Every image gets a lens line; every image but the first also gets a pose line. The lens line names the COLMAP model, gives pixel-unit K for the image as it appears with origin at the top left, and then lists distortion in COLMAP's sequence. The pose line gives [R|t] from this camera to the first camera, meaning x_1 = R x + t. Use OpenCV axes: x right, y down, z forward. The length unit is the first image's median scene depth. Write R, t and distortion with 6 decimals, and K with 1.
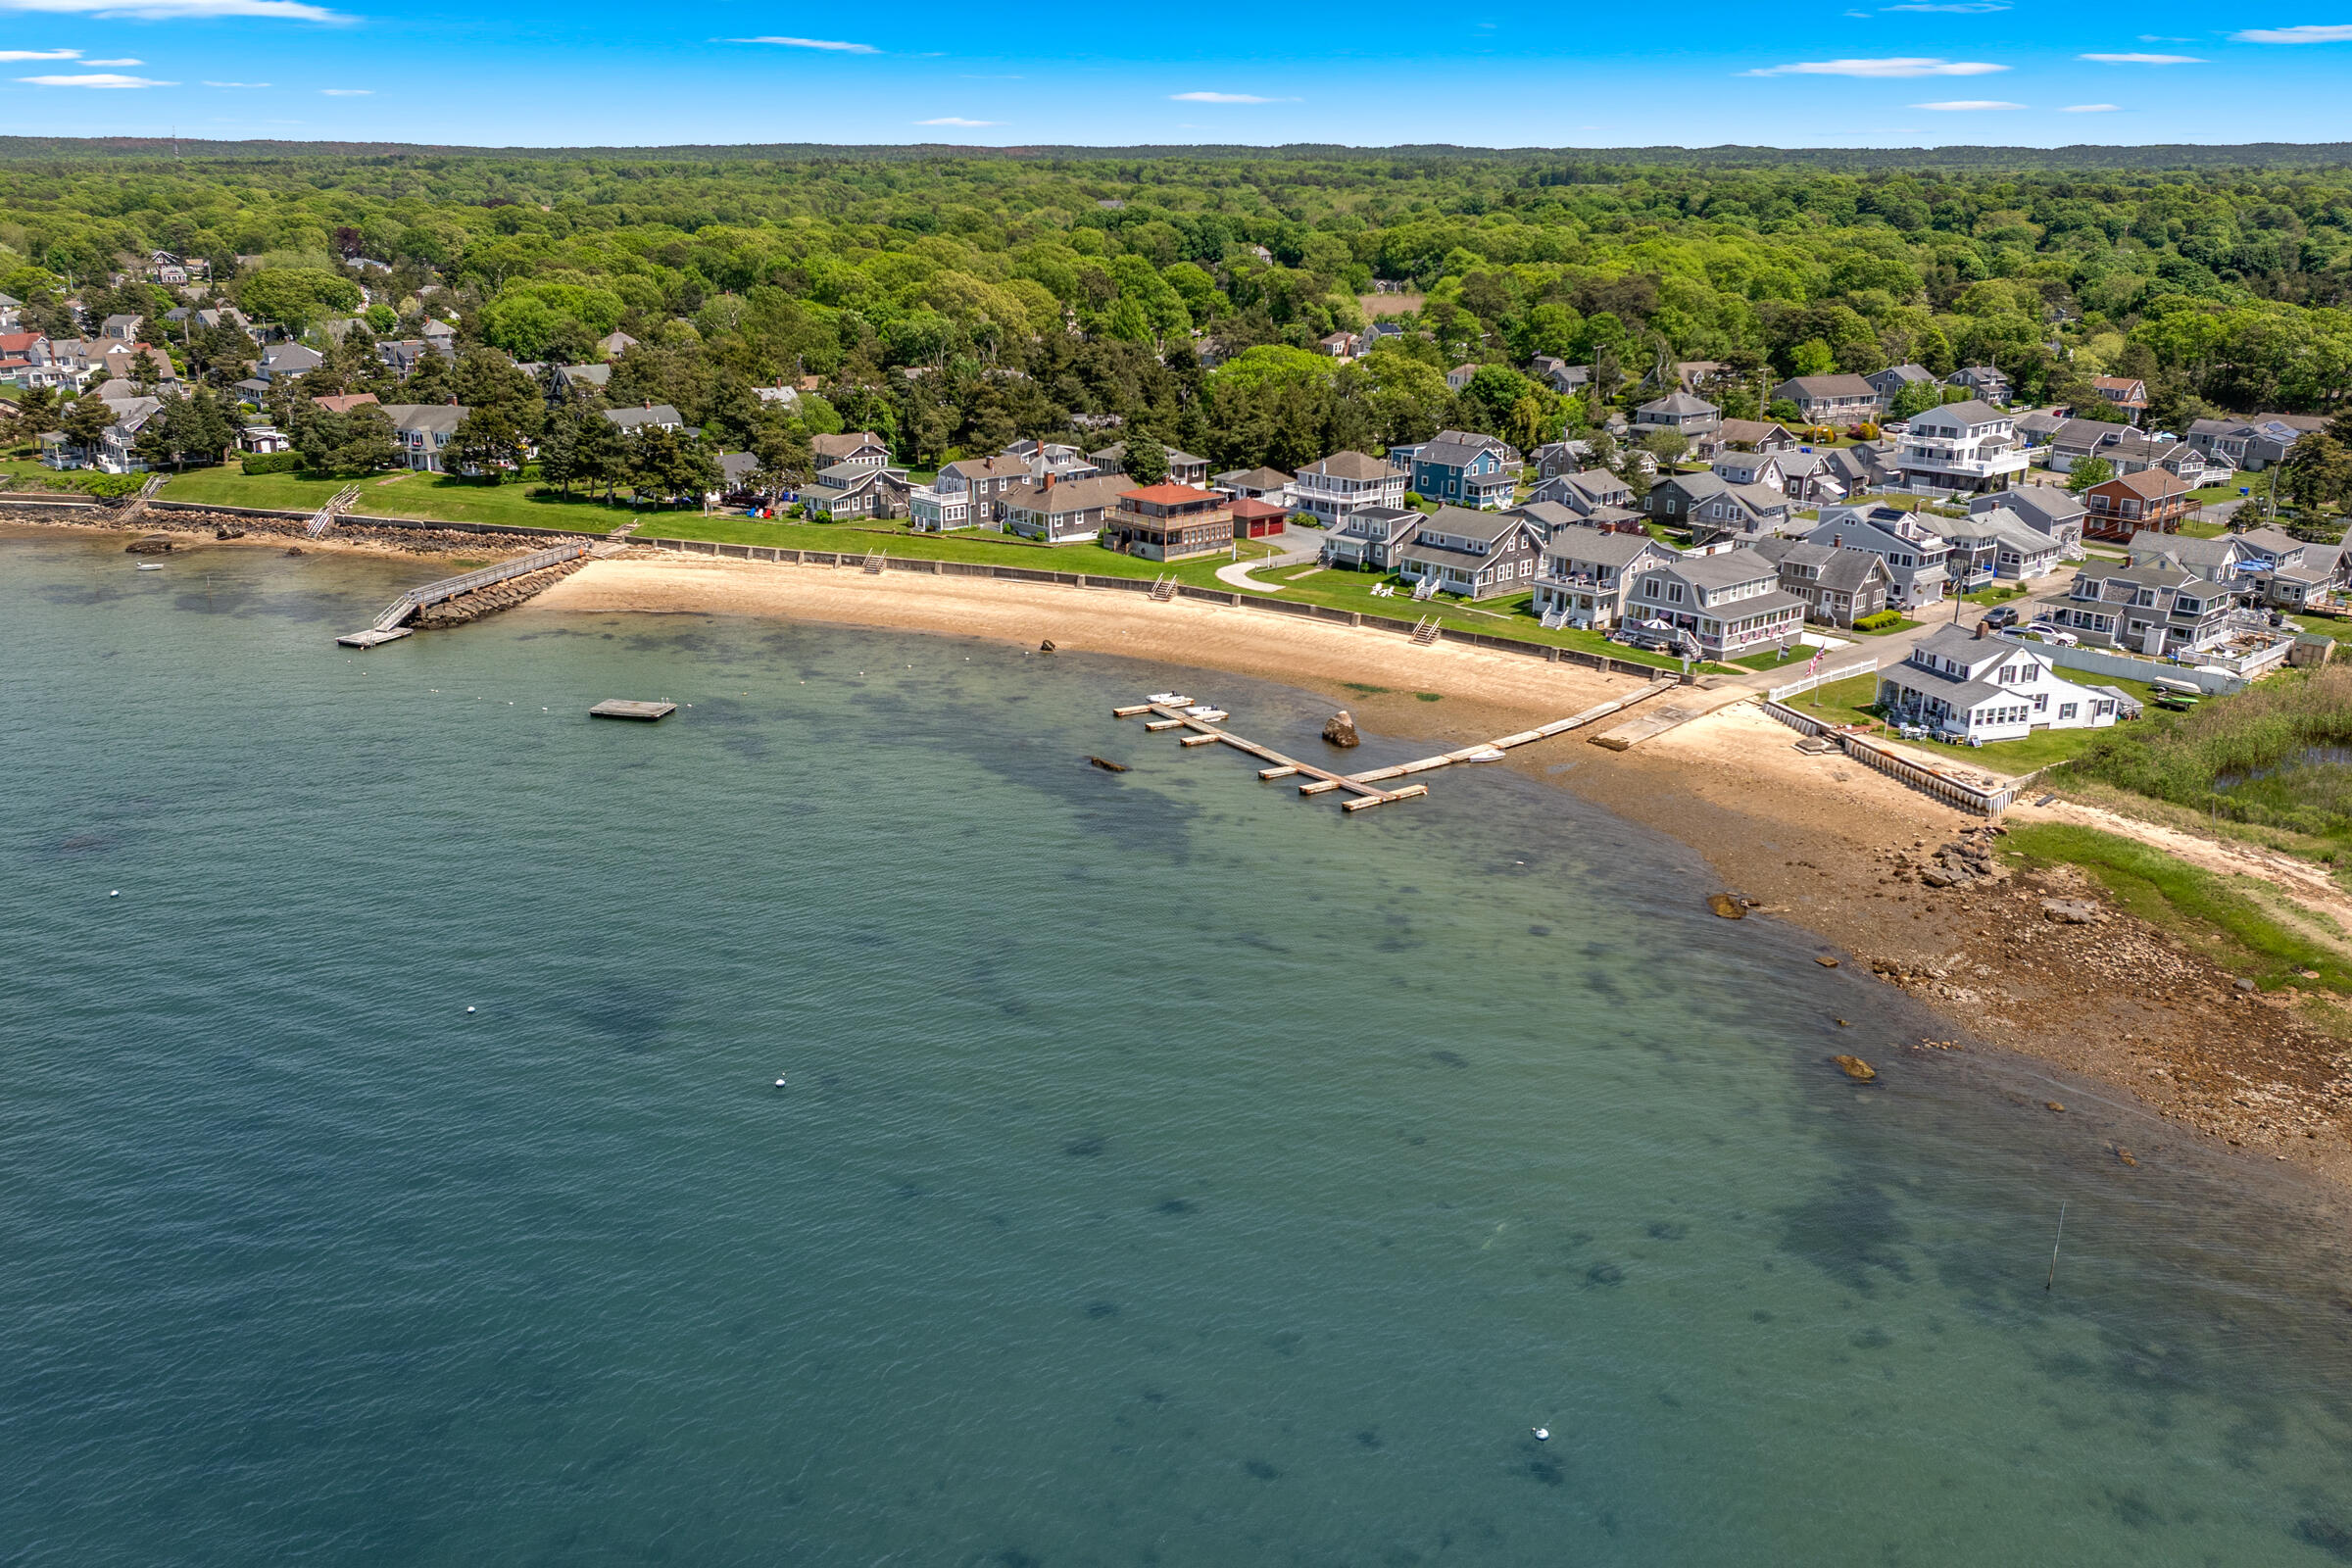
lens RADIAL K [[1954.8, 0, 1090.6], [0, 1954.8, 783.0], [0, 0, 1]] dist [-0.001064, -0.068300]
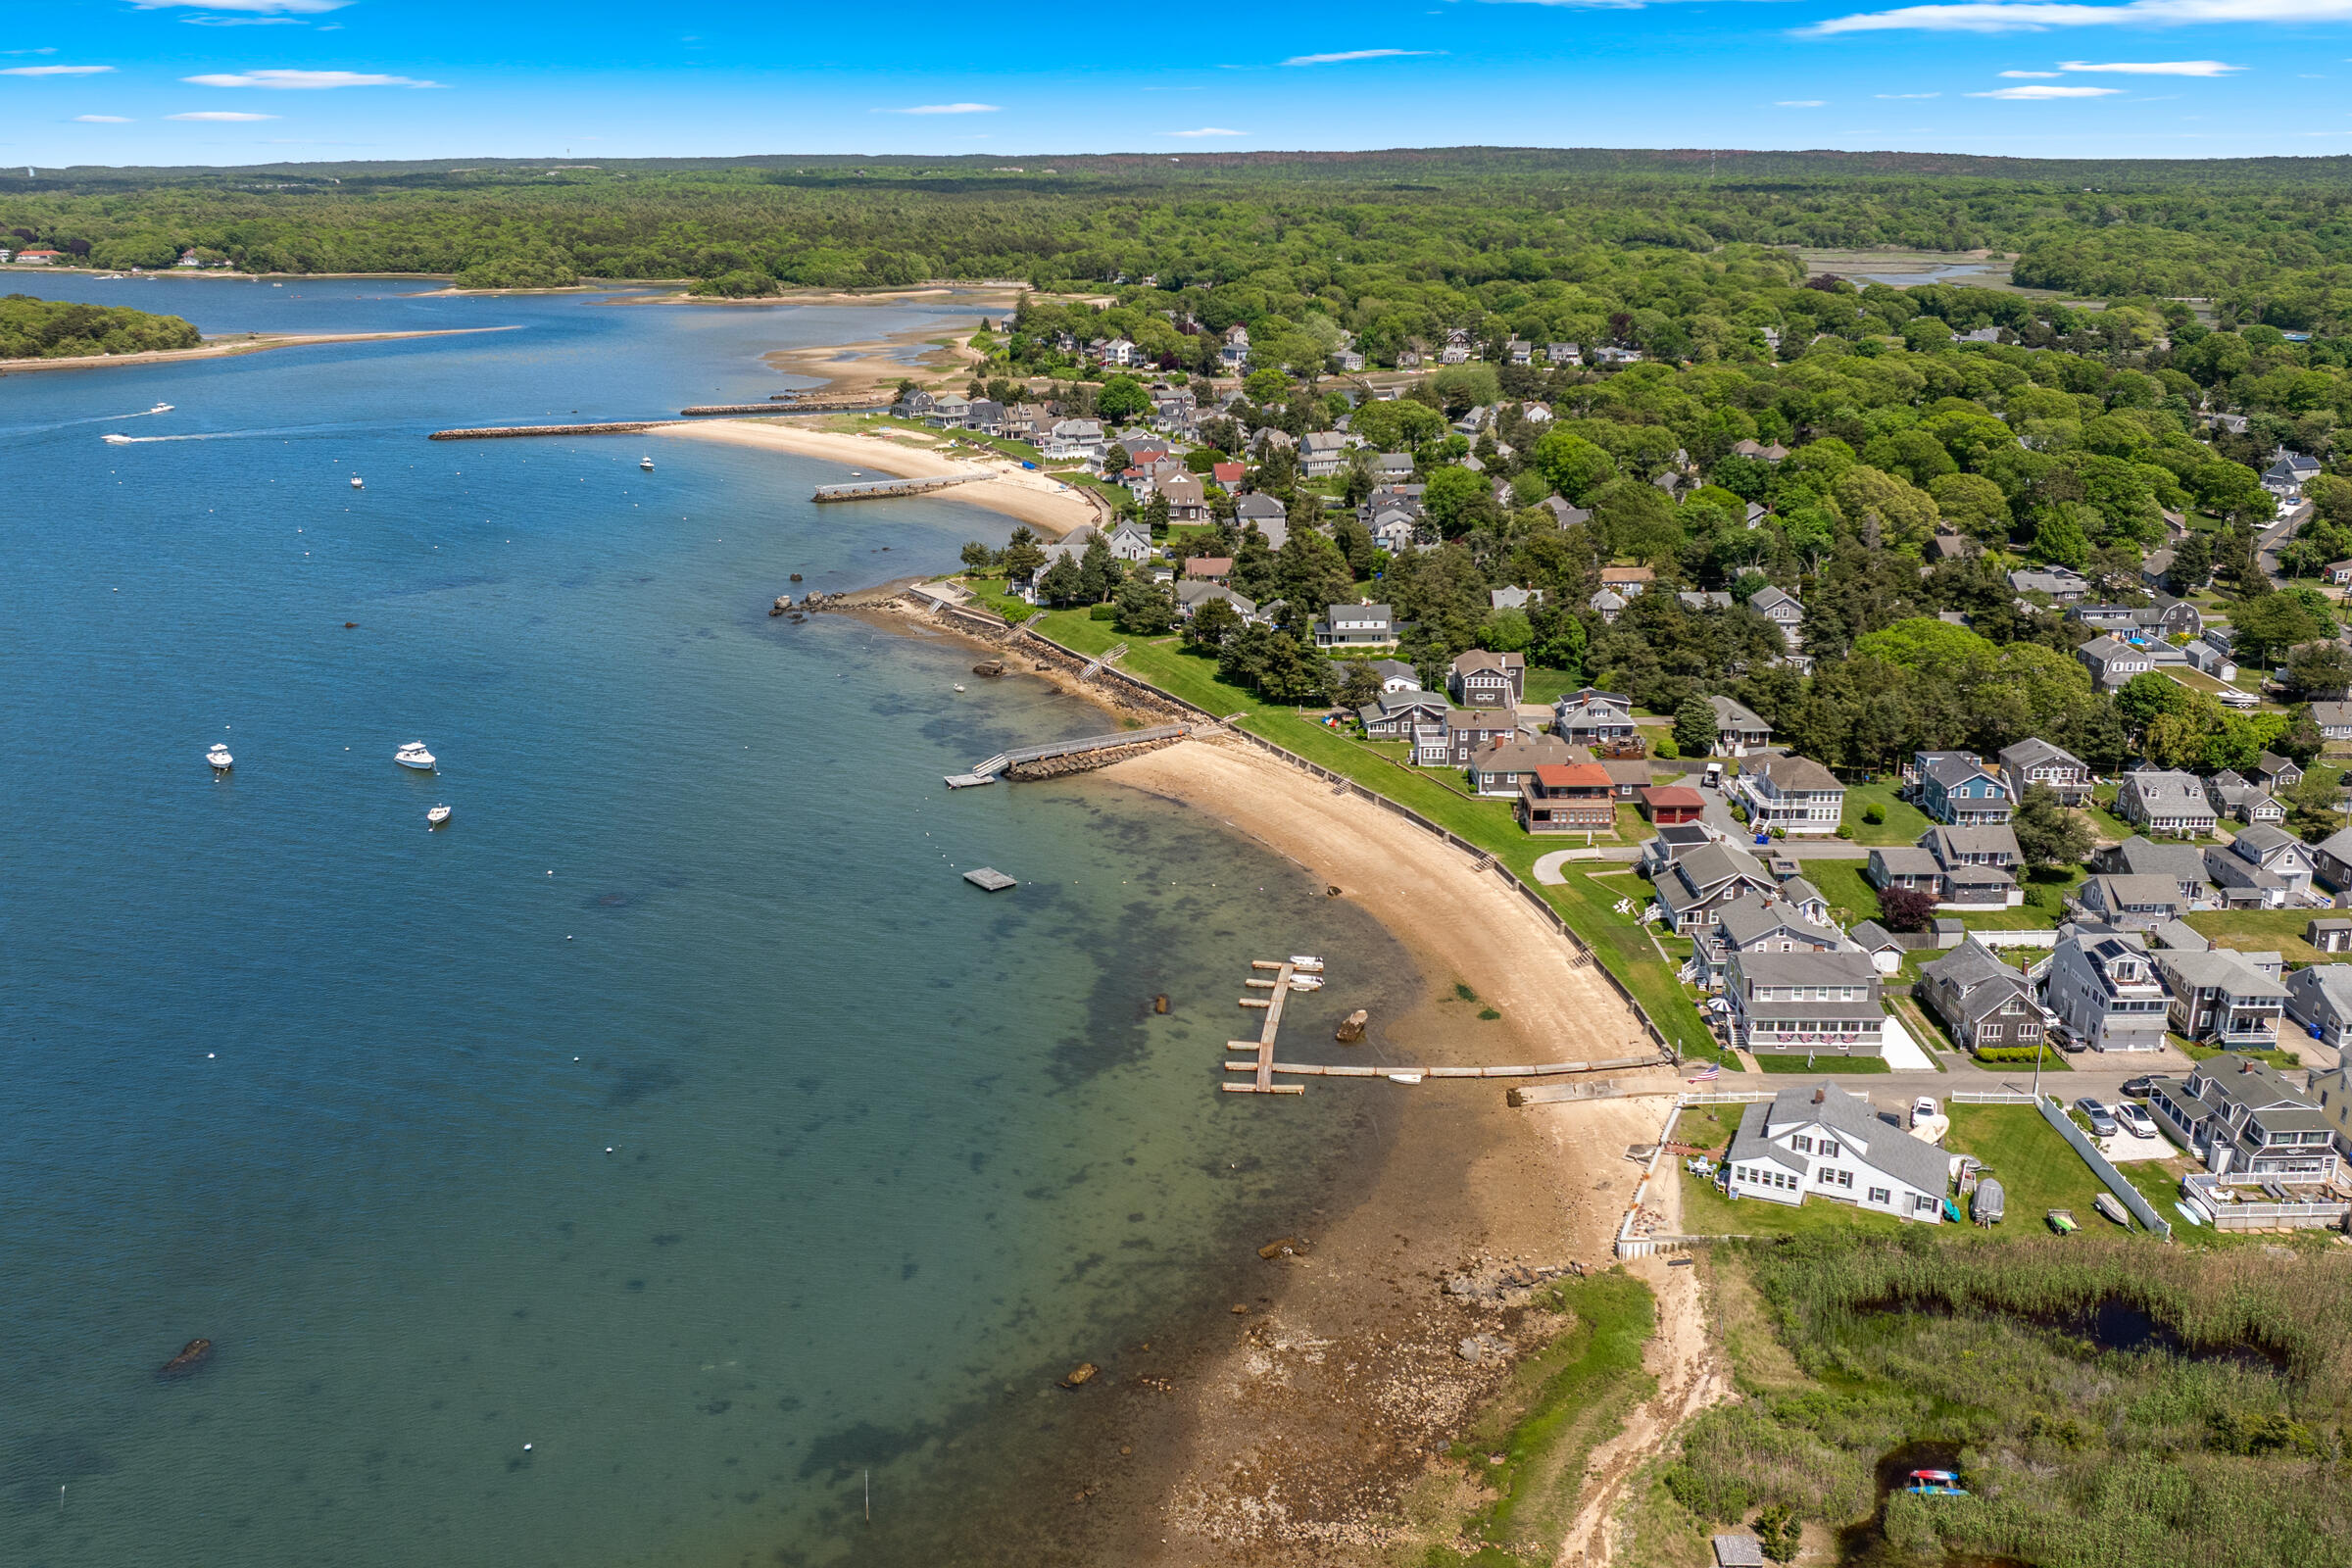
lens RADIAL K [[1984.0, 0, 1192.5], [0, 1984.0, 718.1], [0, 0, 1]] dist [-0.025932, 0.000947]
pose [[0.763989, 0.170803, -0.622211, 0.666282], [-0.190351, 0.981071, 0.035589, -0.202974], [0.616512, 0.091249, 0.782040, -0.056527]]
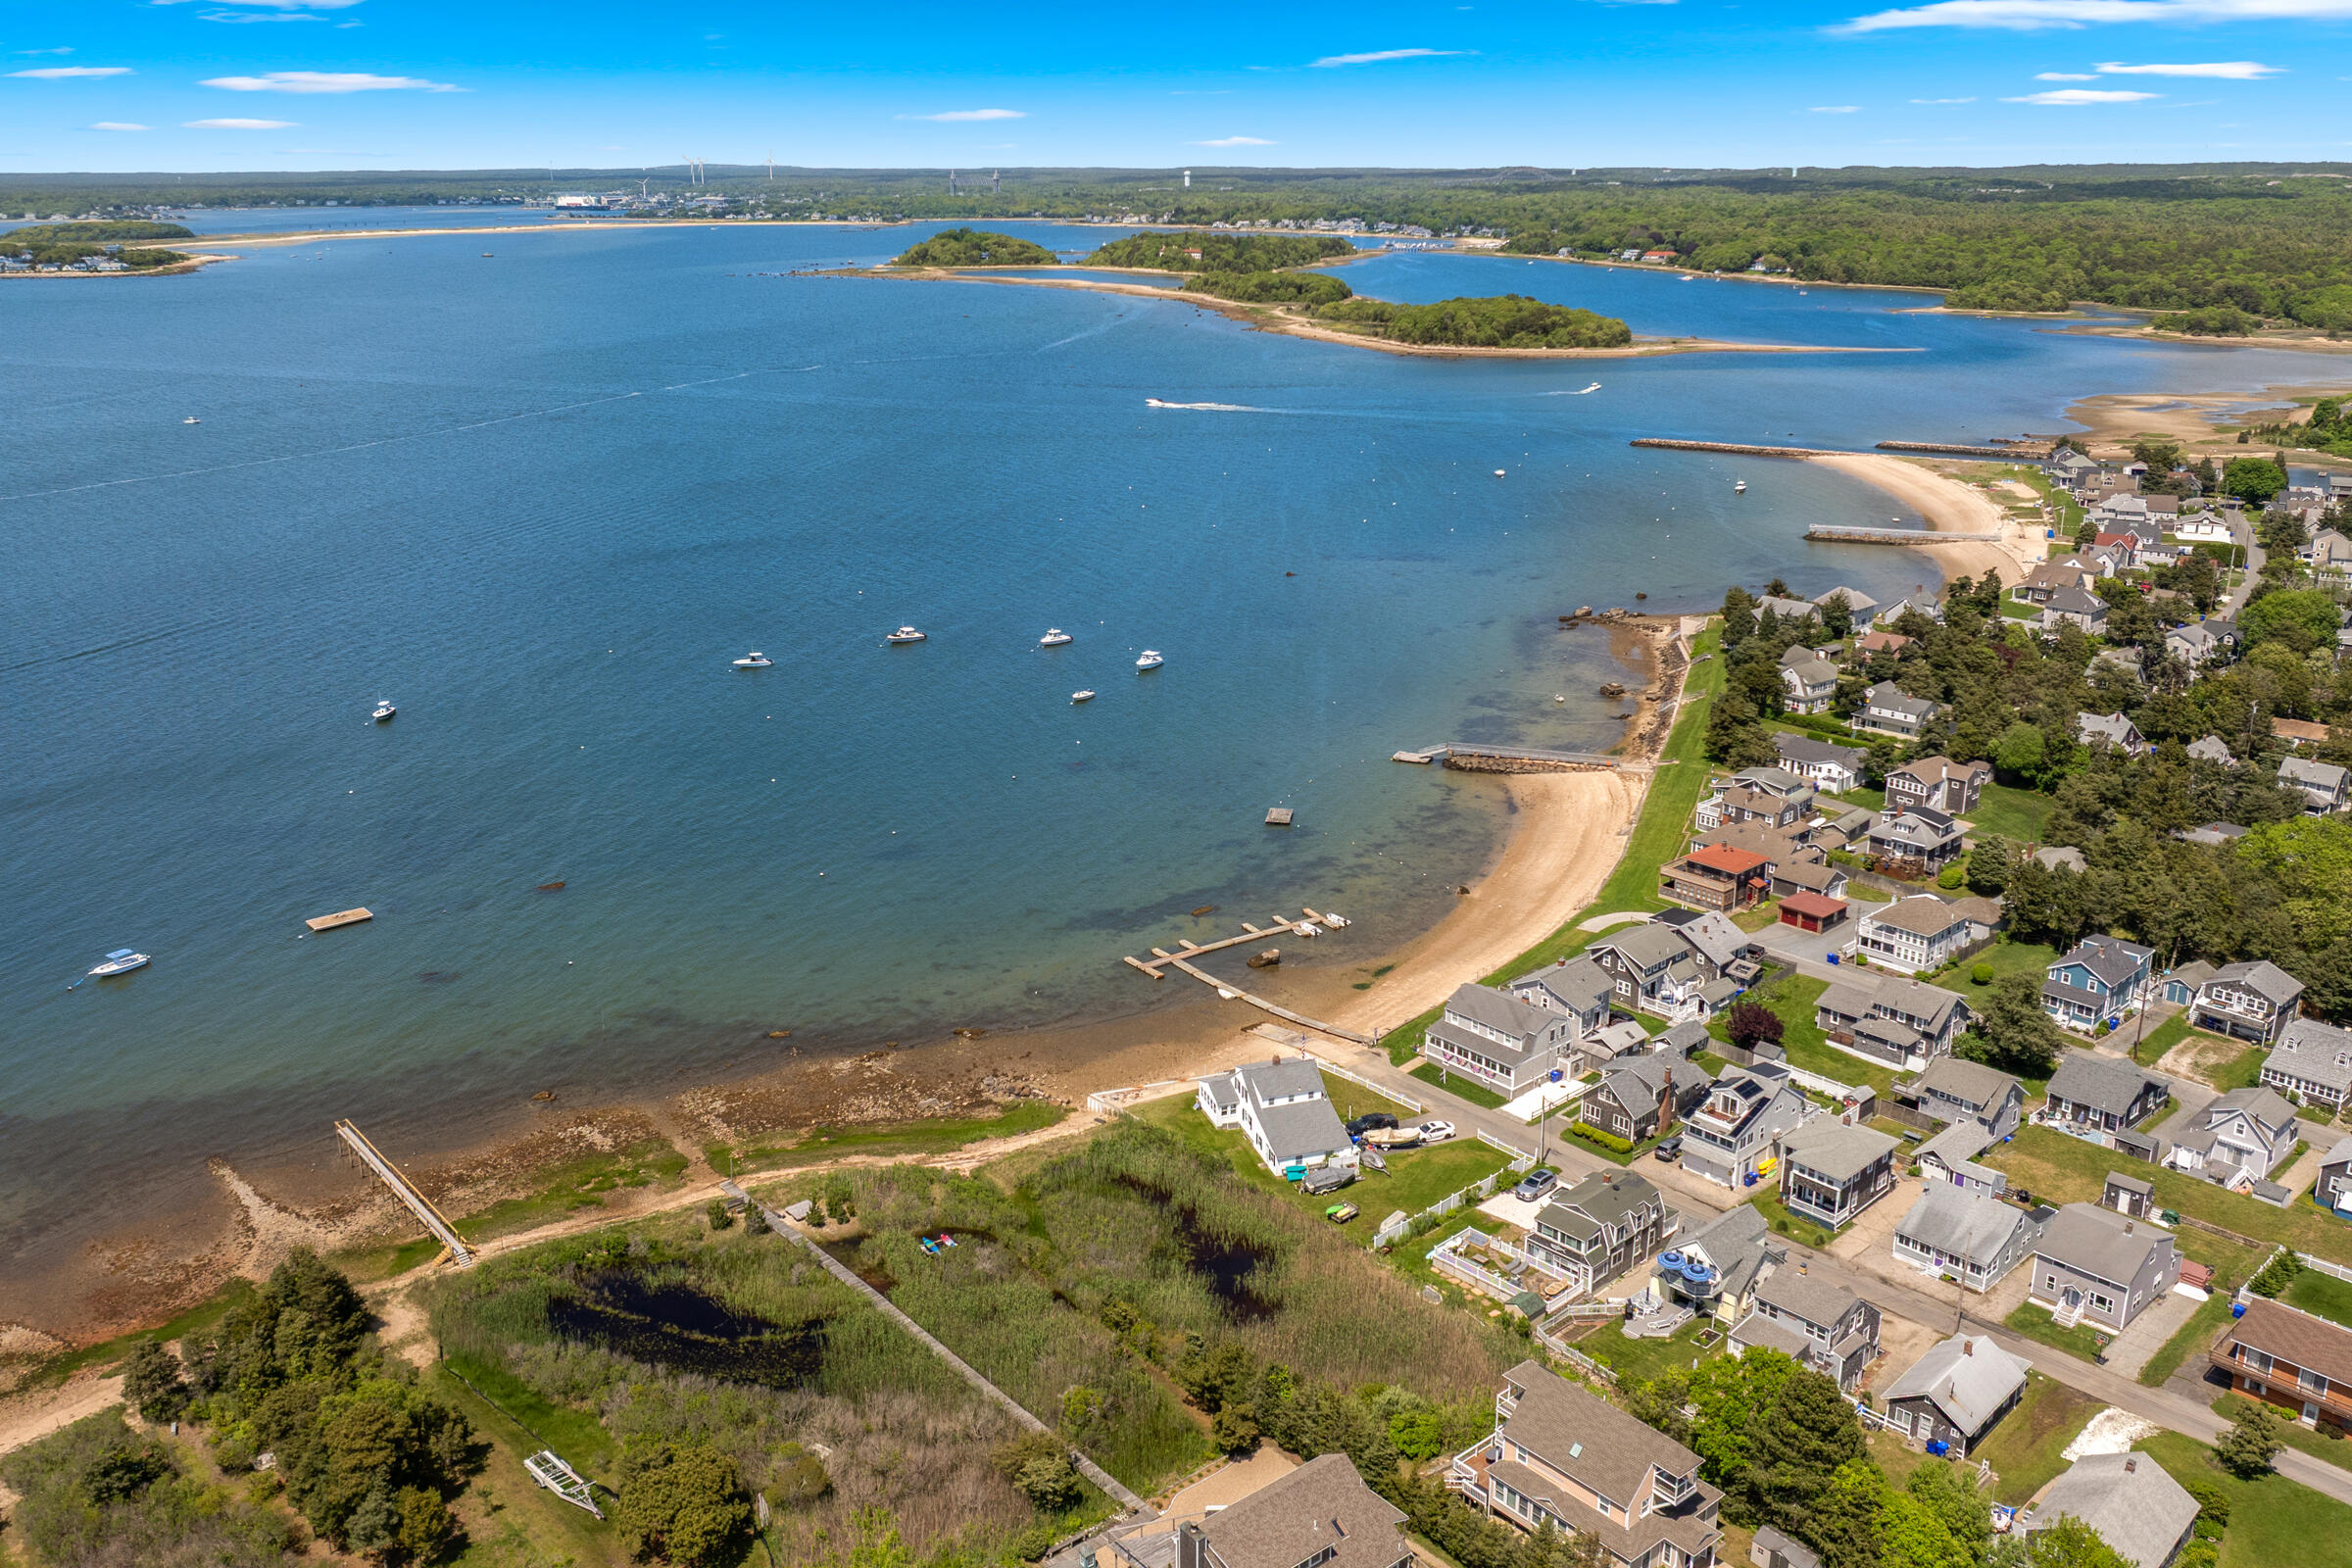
lens RADIAL K [[1957.1, 0, 1176.0], [0, 1957.1, 784.0], [0, 0, 1]] dist [-0.017098, -0.017909]
pose [[0.031976, 0.299605, -0.953527, 1.349275], [-0.297438, 0.913645, 0.277099, -0.485314], [0.954206, 0.274755, 0.118329, 0.578693]]
